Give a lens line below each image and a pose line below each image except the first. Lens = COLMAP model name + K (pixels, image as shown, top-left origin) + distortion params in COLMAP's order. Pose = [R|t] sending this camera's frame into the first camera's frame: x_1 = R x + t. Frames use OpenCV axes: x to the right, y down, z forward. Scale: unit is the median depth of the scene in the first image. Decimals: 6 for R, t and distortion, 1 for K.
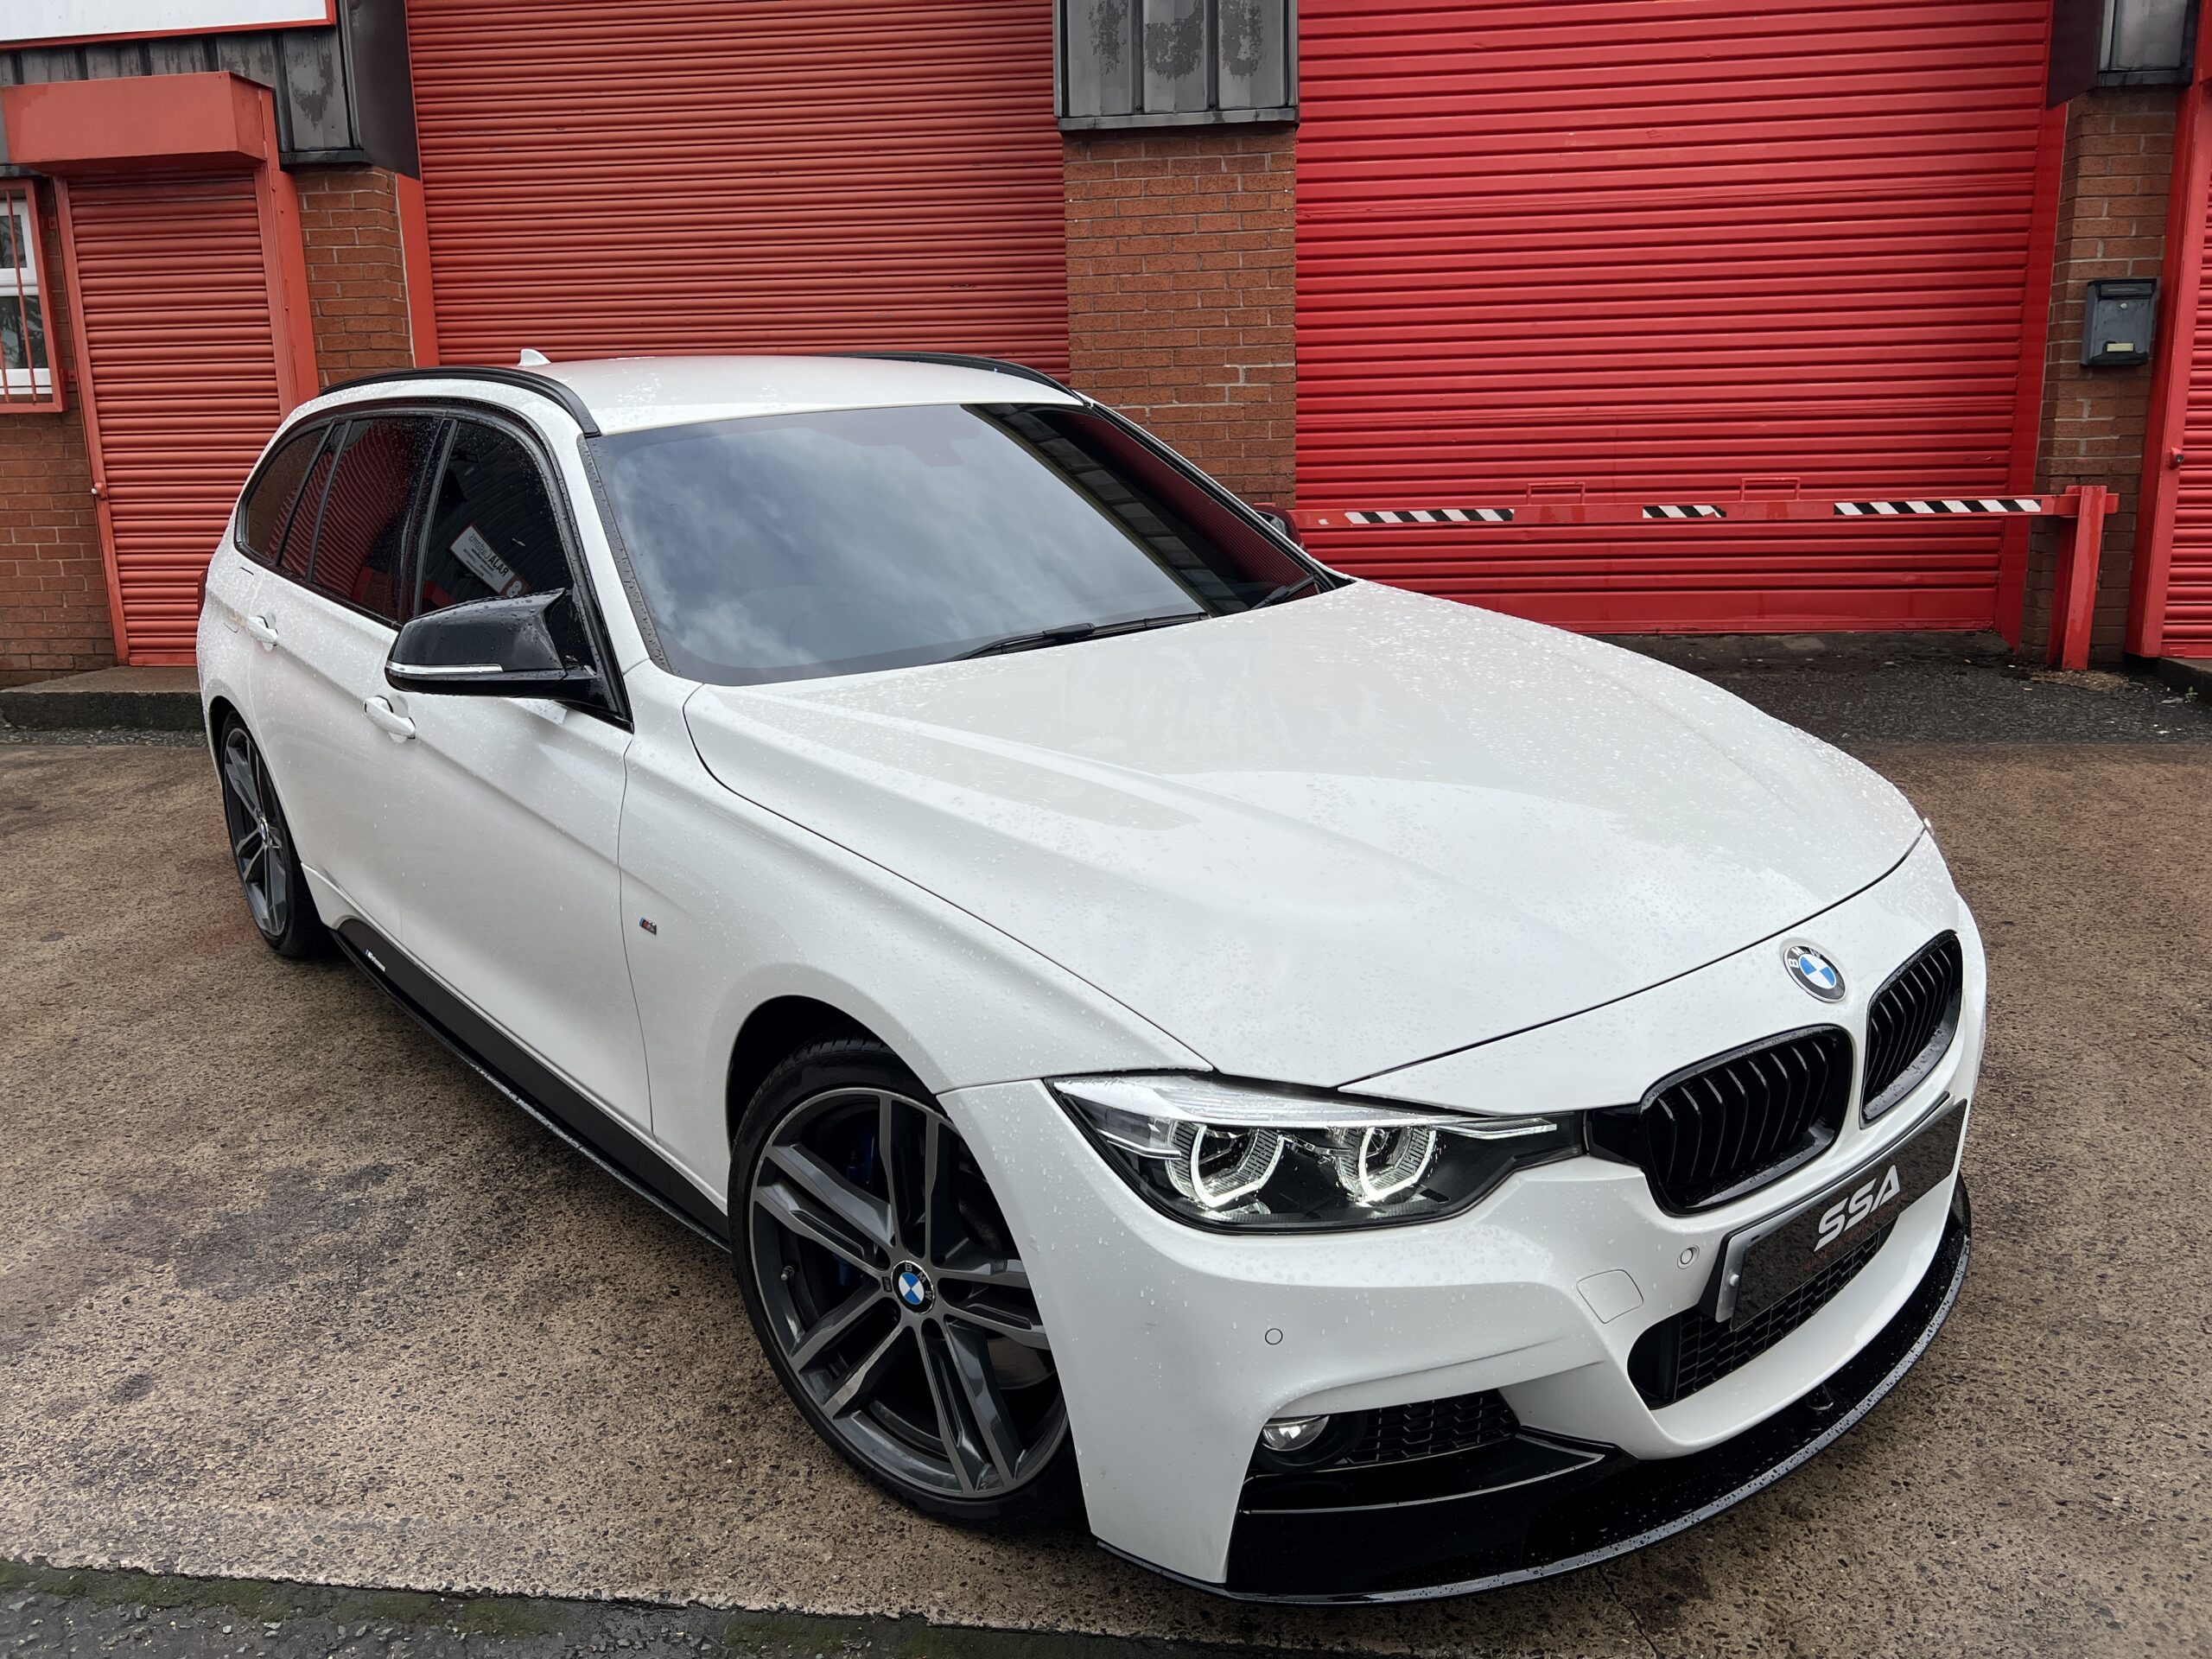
lens RADIAL K [[1671.5, 0, 1096.1], [0, 1671.5, 815.0], [0, 0, 1]] dist [0.040981, -0.049247]
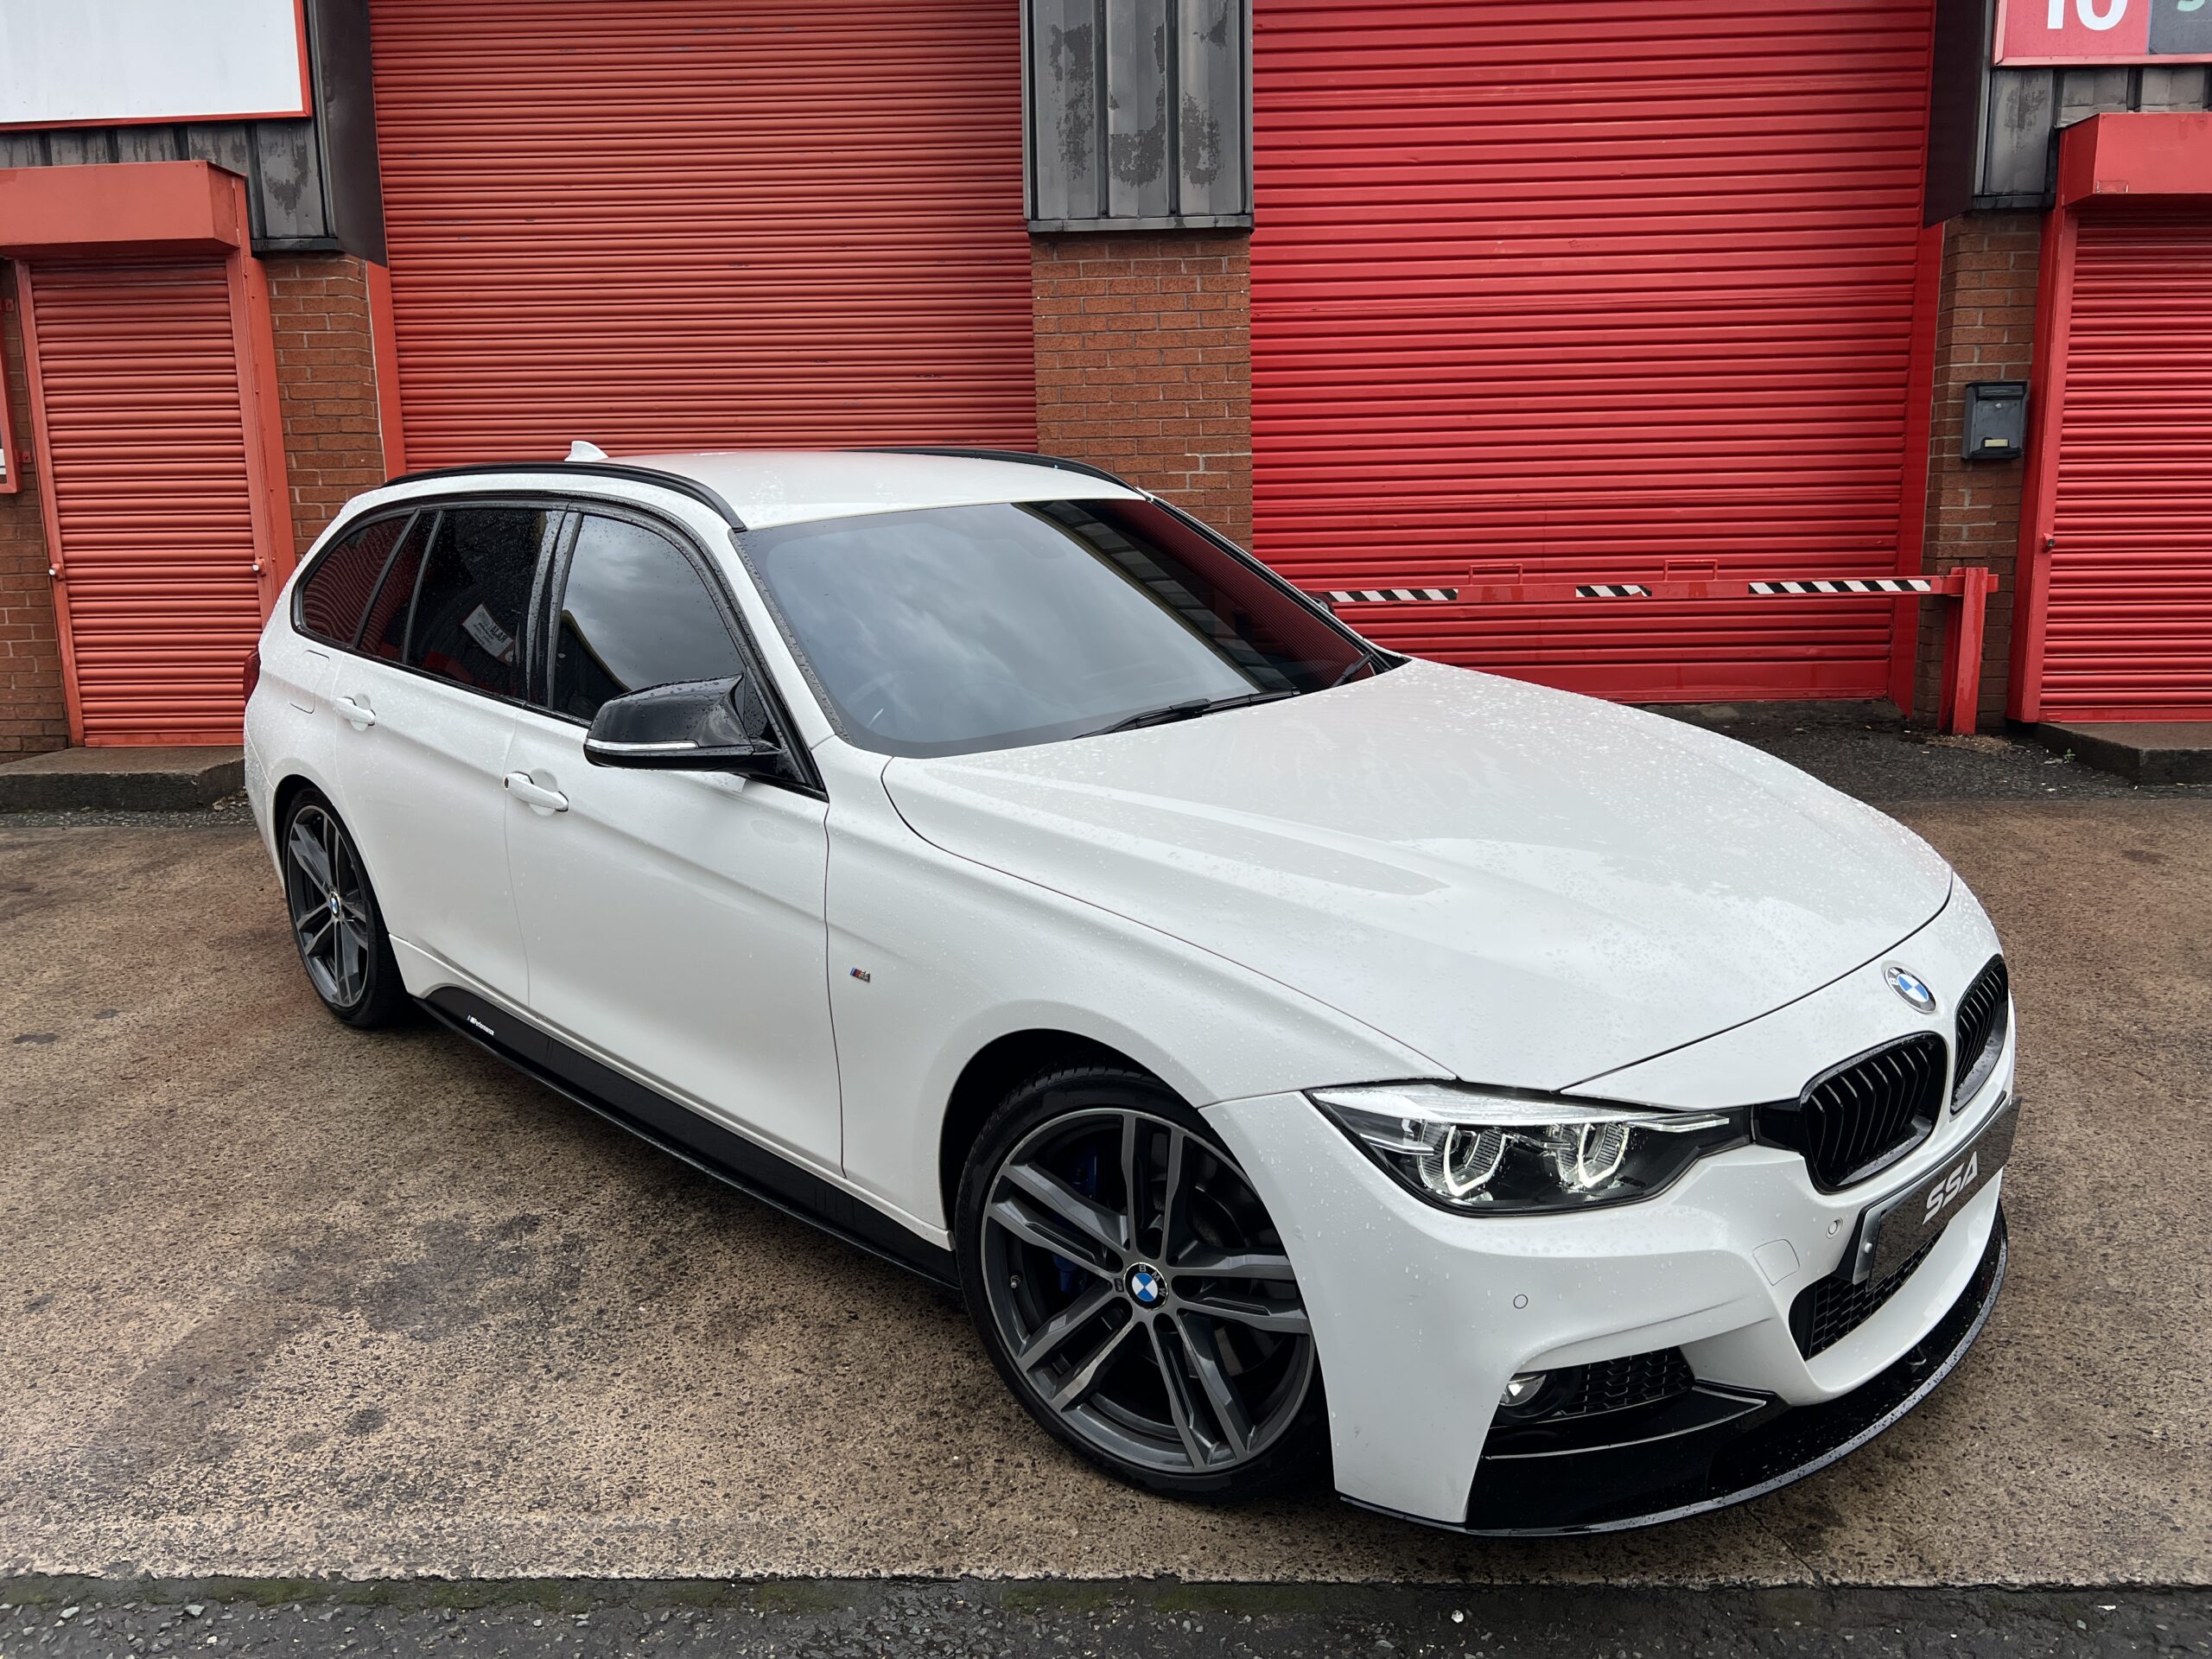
lens RADIAL K [[1671.5, 0, 1103.9], [0, 1671.5, 831.2], [0, 0, 1]] dist [0.040981, -0.049247]
pose [[0.996317, -0.013362, 0.084702, -0.072320], [0.016191, 0.999331, -0.032800, 0.003674], [-0.084207, 0.034050, 0.995866, -0.041951]]
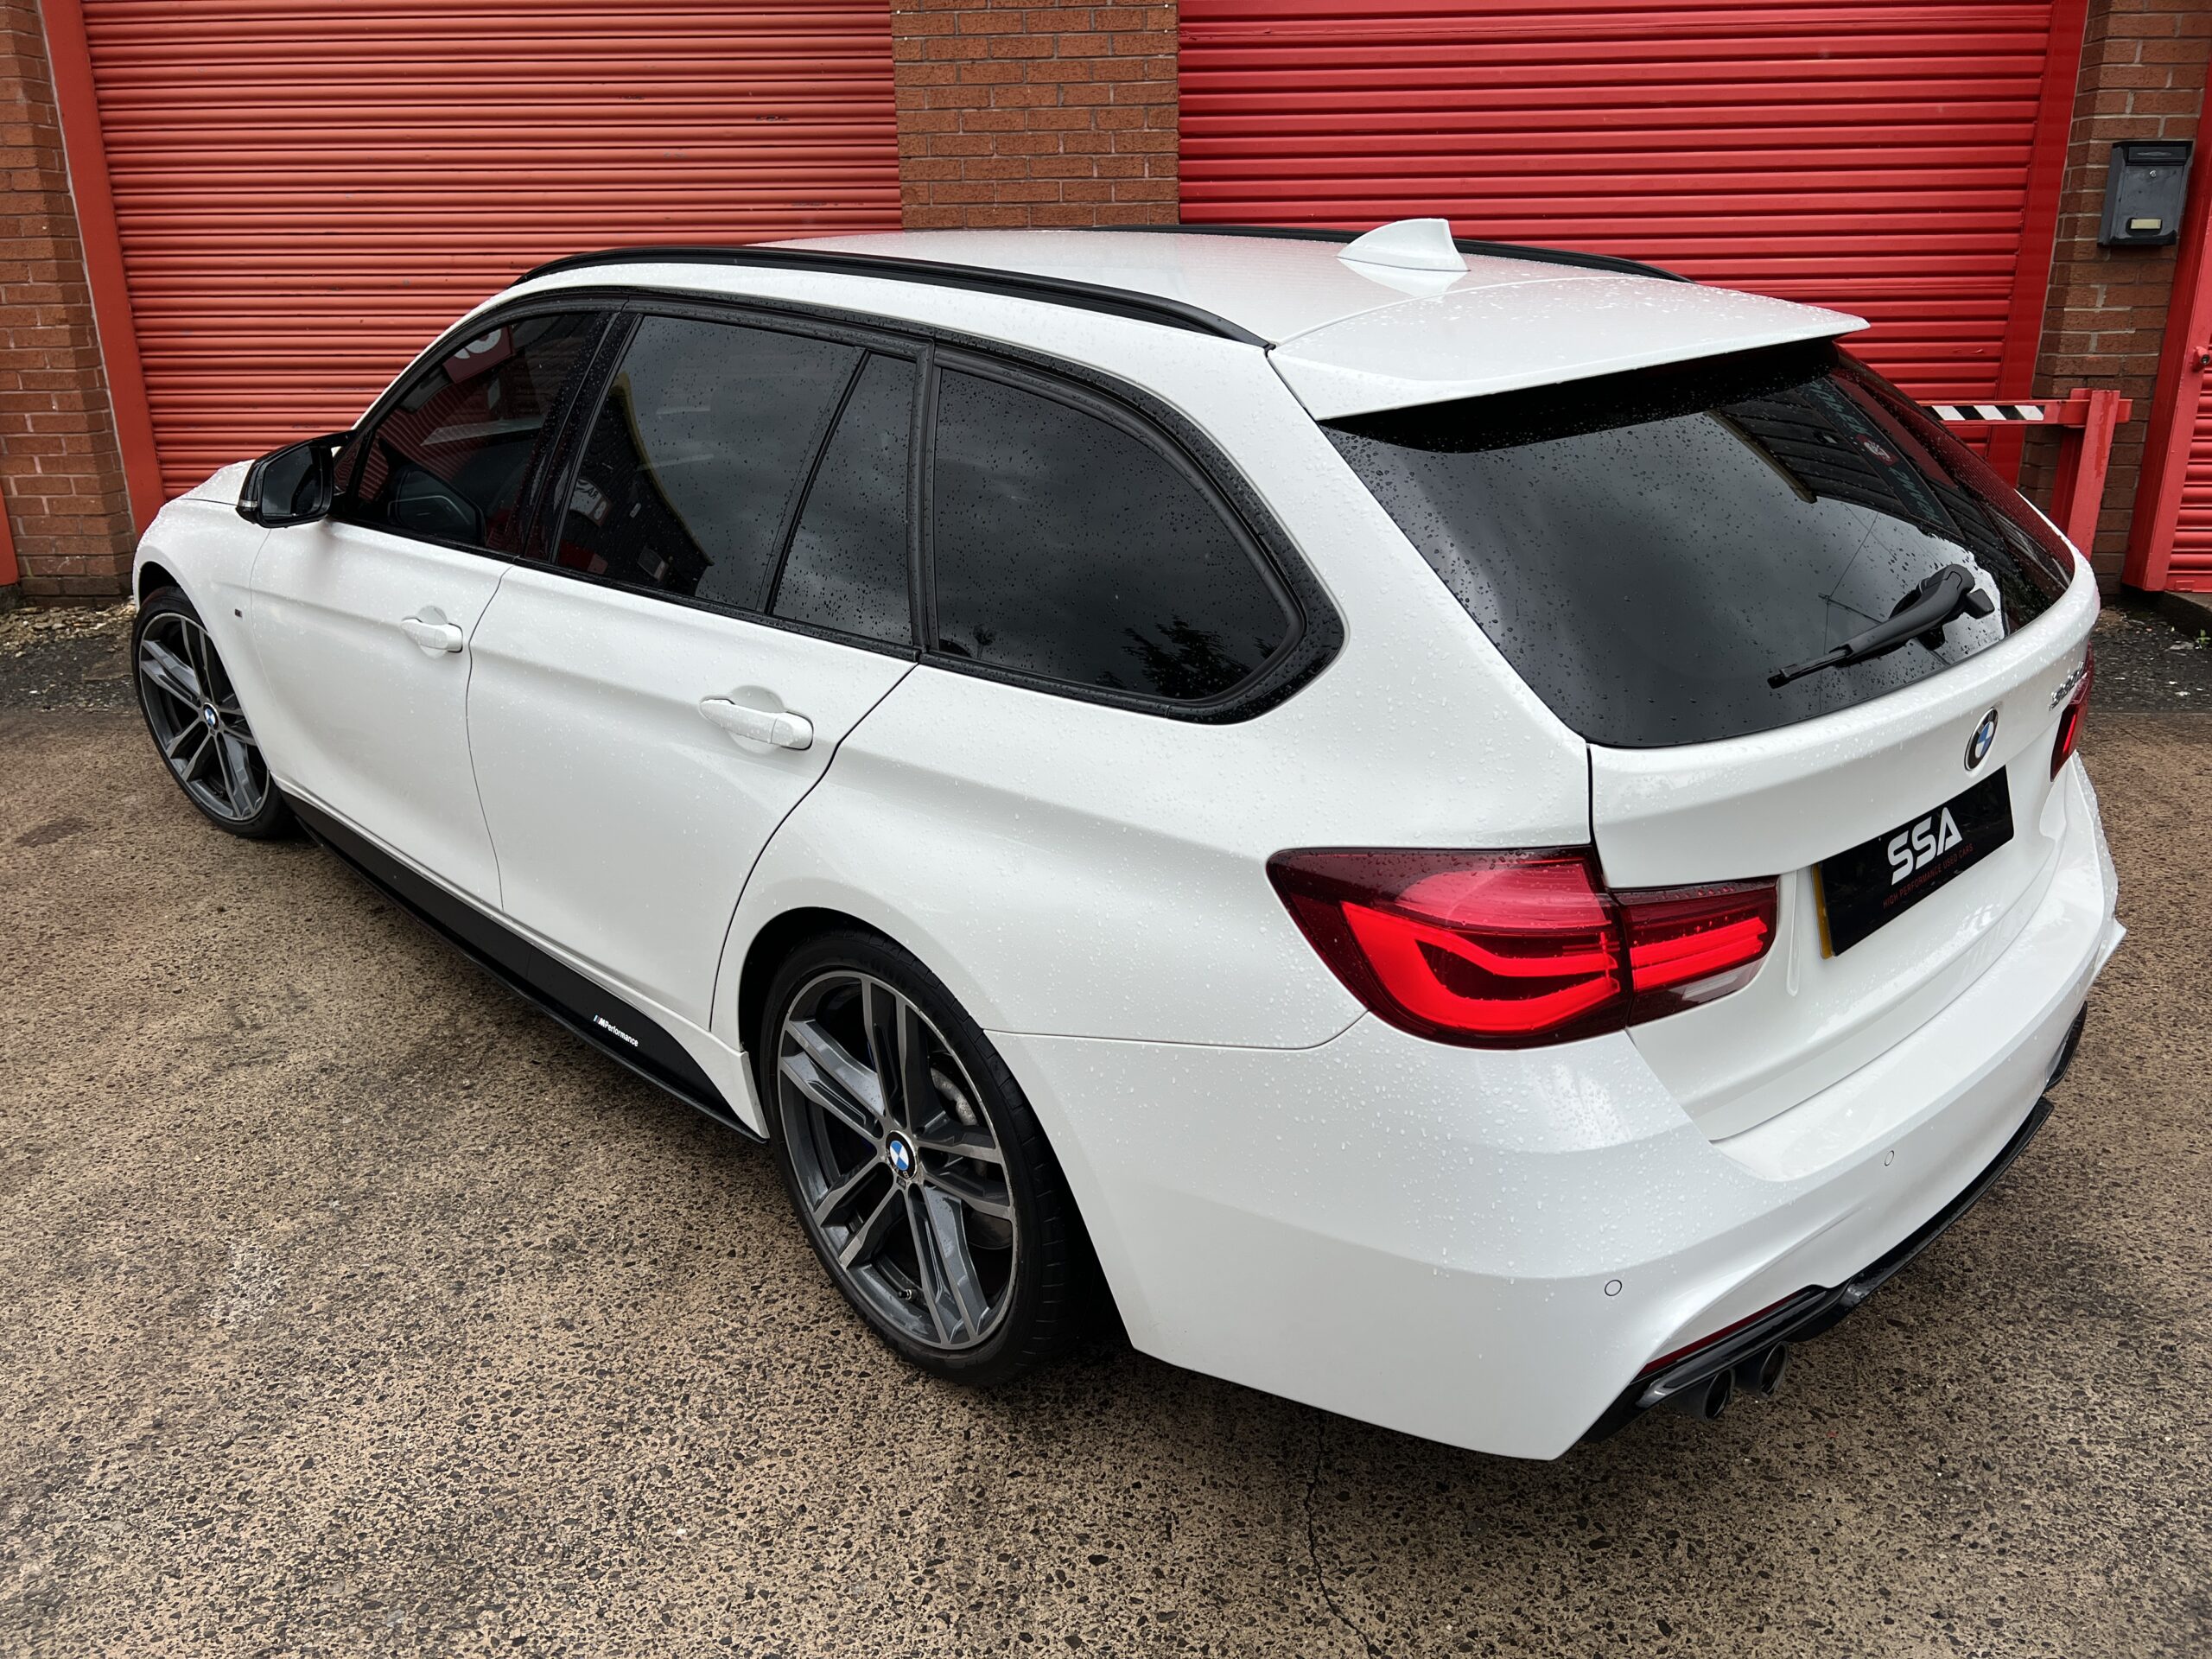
lens RADIAL K [[1671.5, 0, 1117.6], [0, 1671.5, 842.7], [0, 0, 1]] dist [0.040981, -0.049247]
pose [[0.997132, -0.014088, 0.074353, 0.025407], [0.005803, 0.993860, 0.110492, -0.065184], [-0.075453, -0.109743, 0.991092, 0.166542]]
